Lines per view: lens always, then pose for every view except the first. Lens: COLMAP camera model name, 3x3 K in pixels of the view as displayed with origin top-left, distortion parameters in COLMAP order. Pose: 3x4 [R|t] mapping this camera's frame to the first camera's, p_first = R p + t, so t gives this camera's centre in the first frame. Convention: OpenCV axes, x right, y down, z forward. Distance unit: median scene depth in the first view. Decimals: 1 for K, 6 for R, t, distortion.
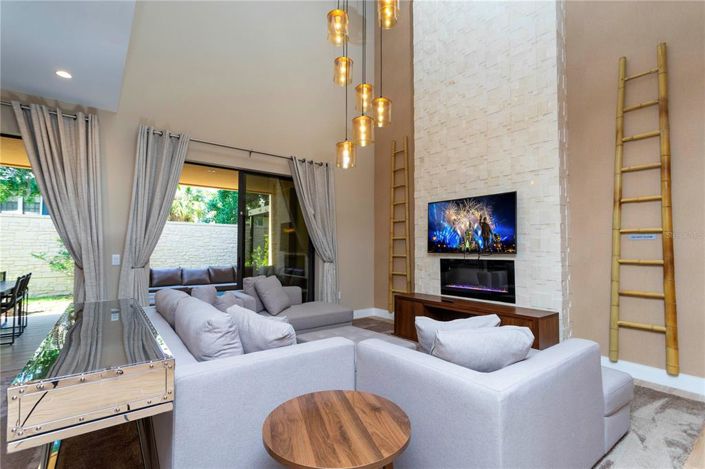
lens RADIAL K [[331.5, 0, 352.5], [0, 331.5, 234.5], [0, 0, 1]] dist [0.000296, 0.000298]
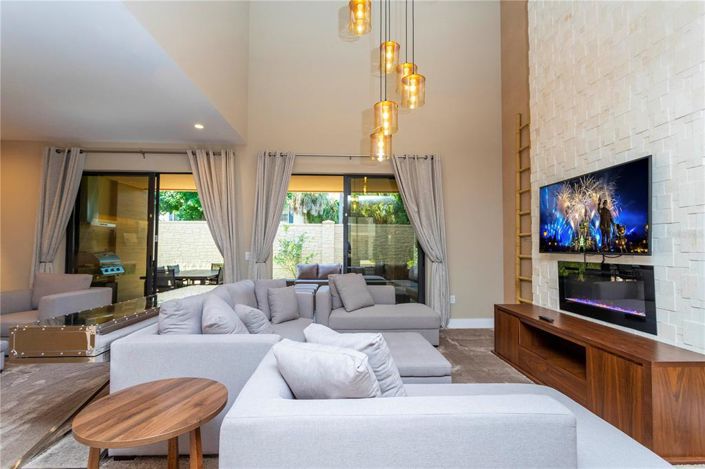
lens RADIAL K [[331.2, 0, 352.5], [0, 331.2, 234.5], [0, 0, 1]] dist [-0.002477, -0.000050]
pose [[0.817586, -0.023885, -0.575311, 0.346534], [0.024302, 0.999680, -0.006967, 0.008756], [0.575293, -0.008285, 0.817905, 0.148794]]
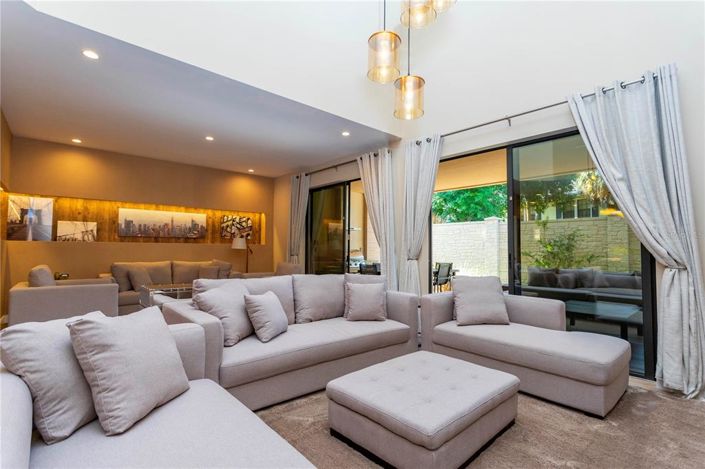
lens RADIAL K [[331.2, 0, 352.5], [0, 331.2, 234.5], [0, 0, 1]] dist [-0.002477, -0.000050]
pose [[0.071991, -0.045091, -0.996386, 0.495053], [0.036187, 0.998438, -0.042569, 0.048496], [0.996749, -0.032992, 0.073510, 0.643293]]
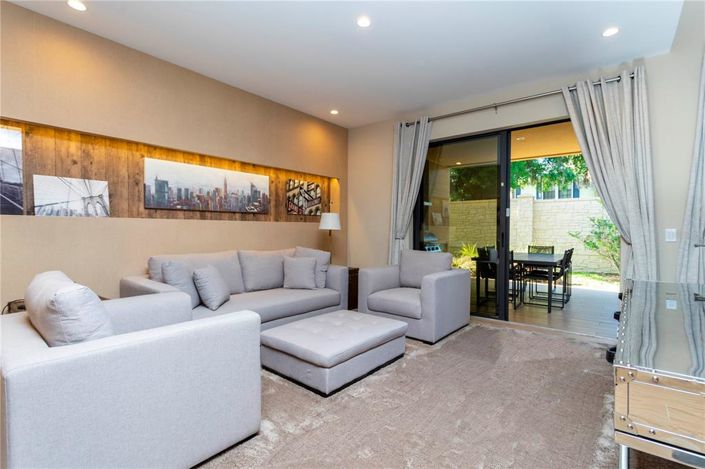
lens RADIAL K [[331.2, 0, 352.5], [0, 331.2, 234.5], [0, 0, 1]] dist [-0.002477, -0.000050]
pose [[0.232821, 0.013701, -0.972423, -0.095076], [0.036992, 0.999052, 0.022933, 0.023656], [0.971816, -0.041311, 0.232094, 0.046242]]
